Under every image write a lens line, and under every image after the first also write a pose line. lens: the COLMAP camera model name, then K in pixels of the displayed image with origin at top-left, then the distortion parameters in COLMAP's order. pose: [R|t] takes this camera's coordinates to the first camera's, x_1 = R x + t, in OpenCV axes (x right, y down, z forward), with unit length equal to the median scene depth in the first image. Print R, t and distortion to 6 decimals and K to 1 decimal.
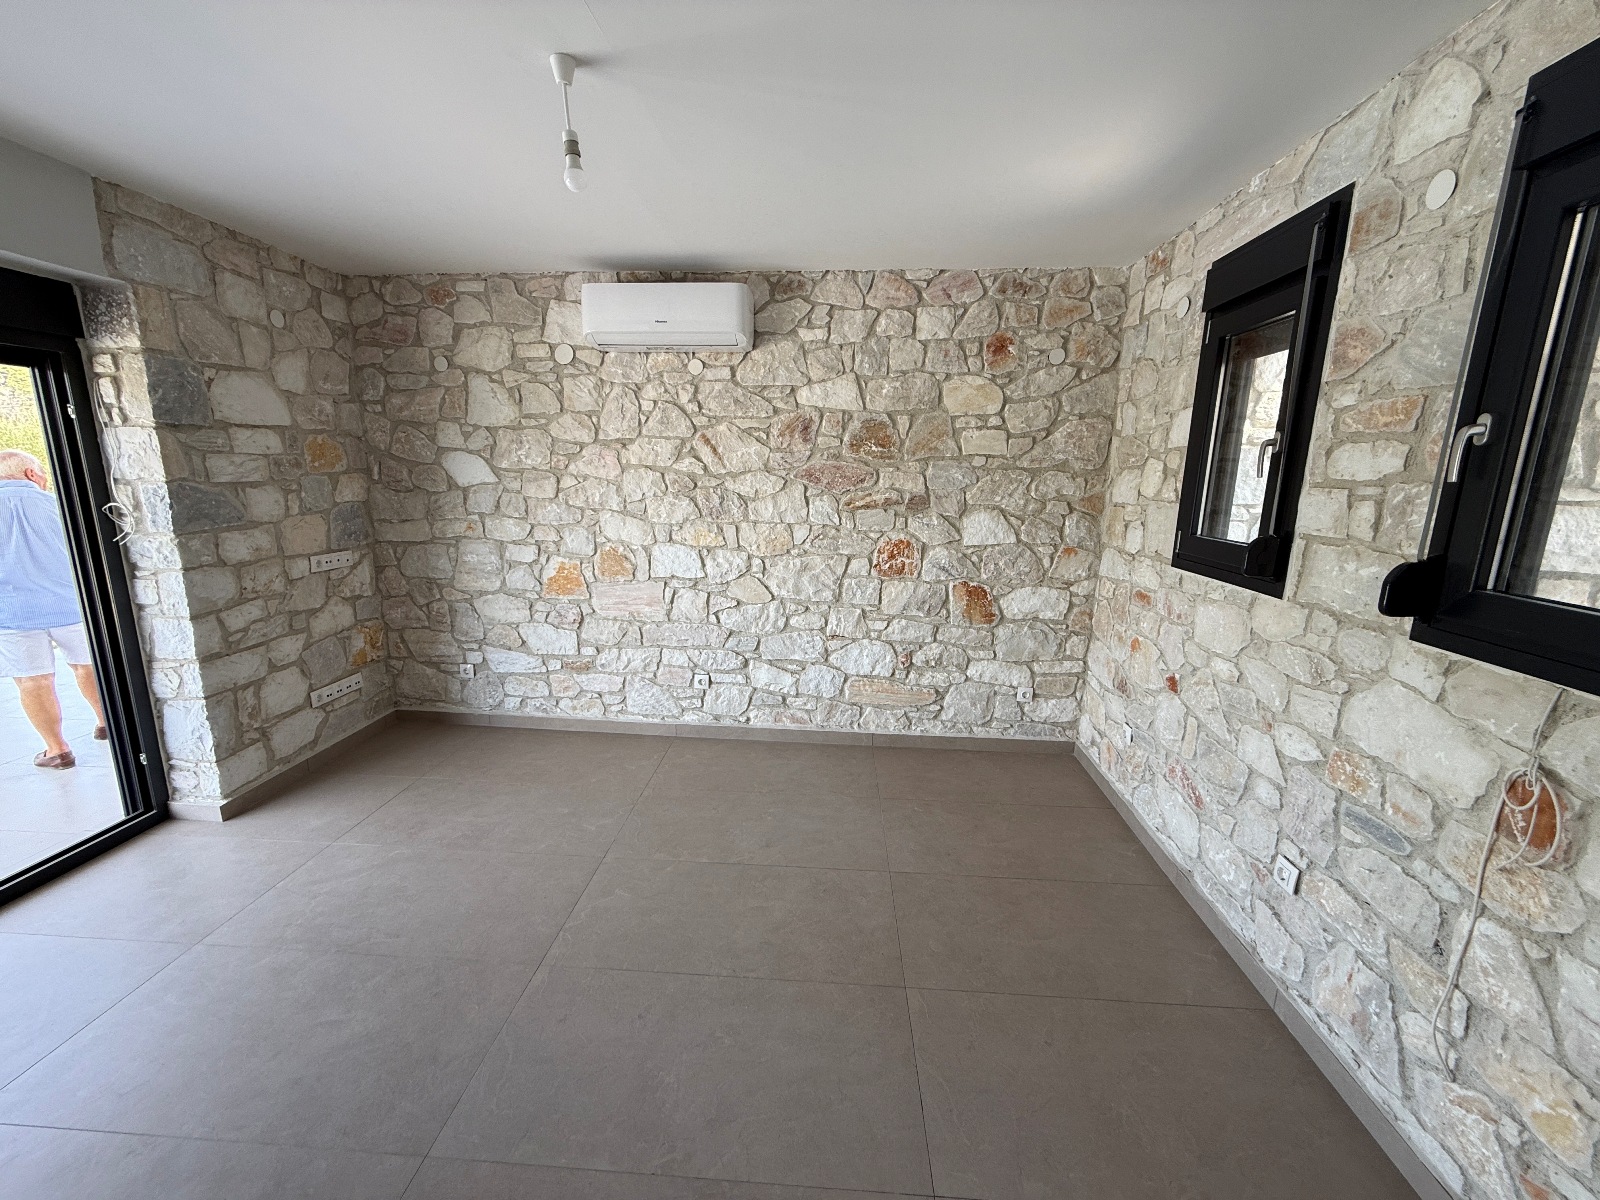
lens RADIAL K [[637.1, 0, 800.0], [0, 637.1, 600.0], [0, 0, 1]] dist [0.000052, 0.000005]
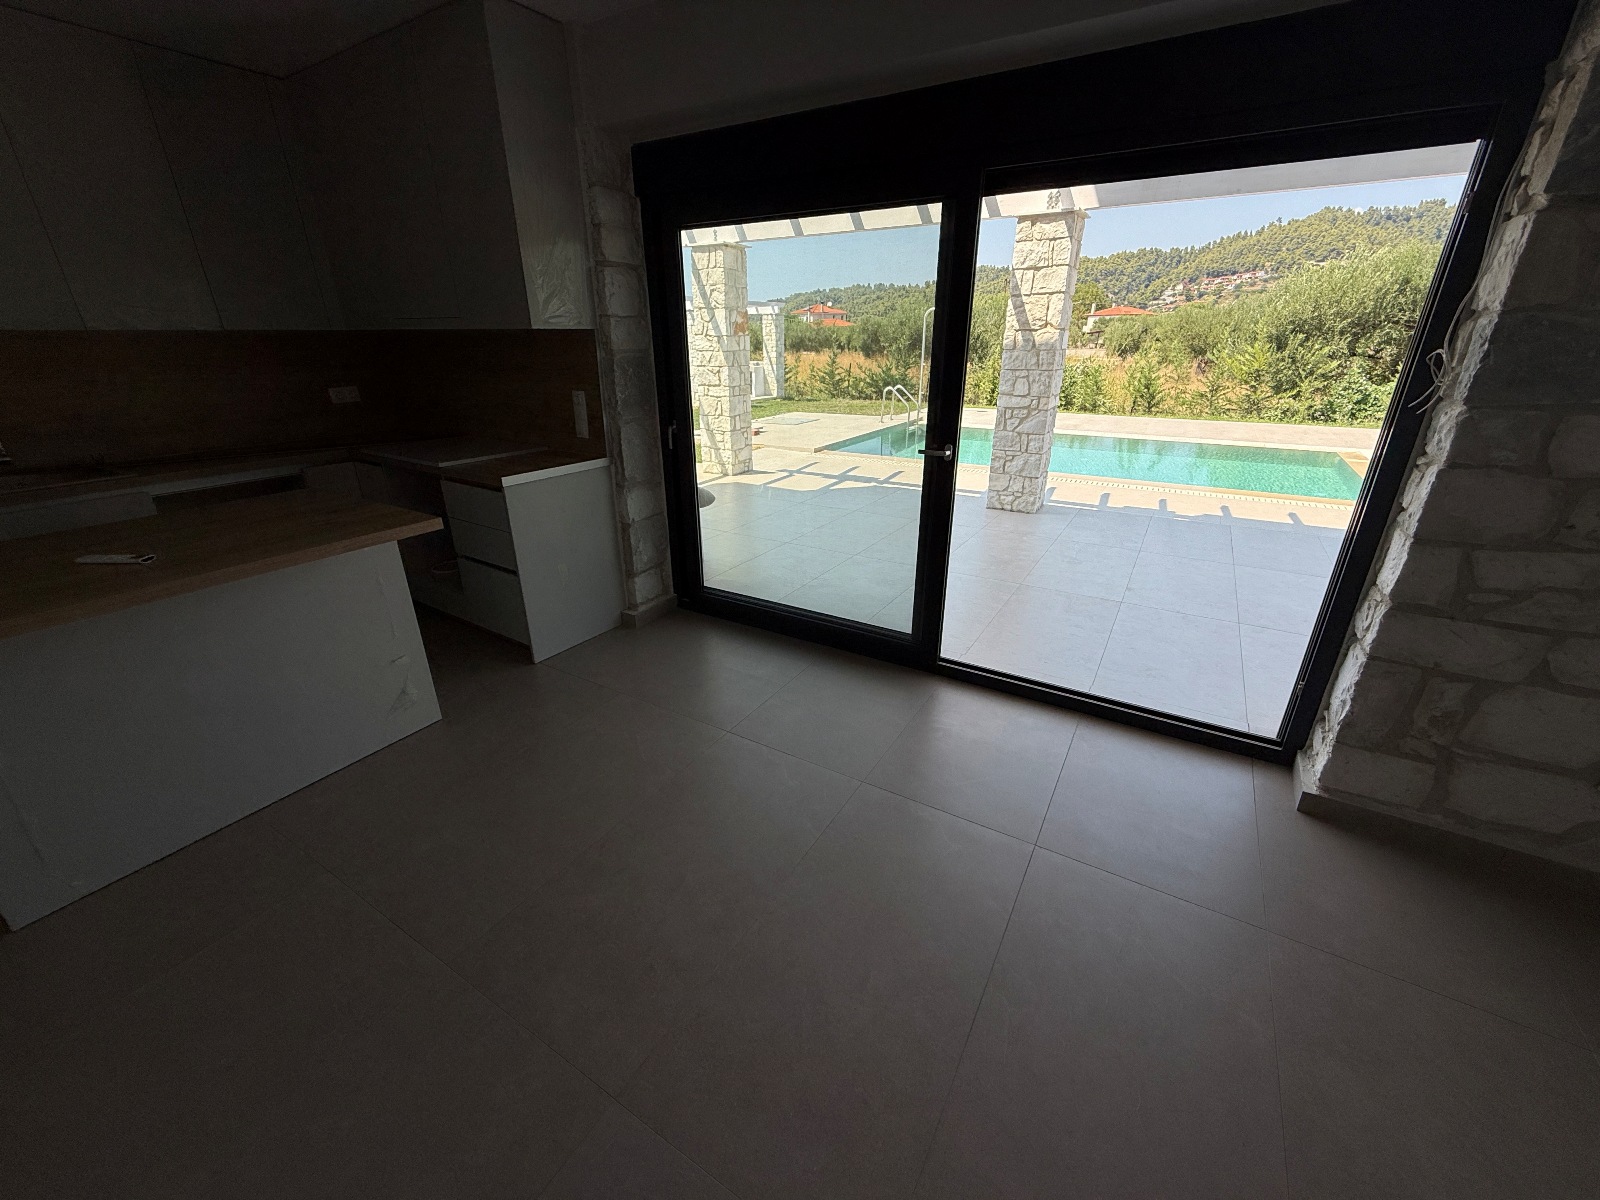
lens RADIAL K [[635.9, 0, 800.0], [0, 635.9, 600.0], [0, 0, 1]] dist [0.000149, 0.000041]
pose [[-0.469846, 0.321373, -0.822171, -0.107231], [-0.184713, 0.874965, 0.447568, -0.085564], [0.863207, 0.362153, -0.351737, 0.661337]]
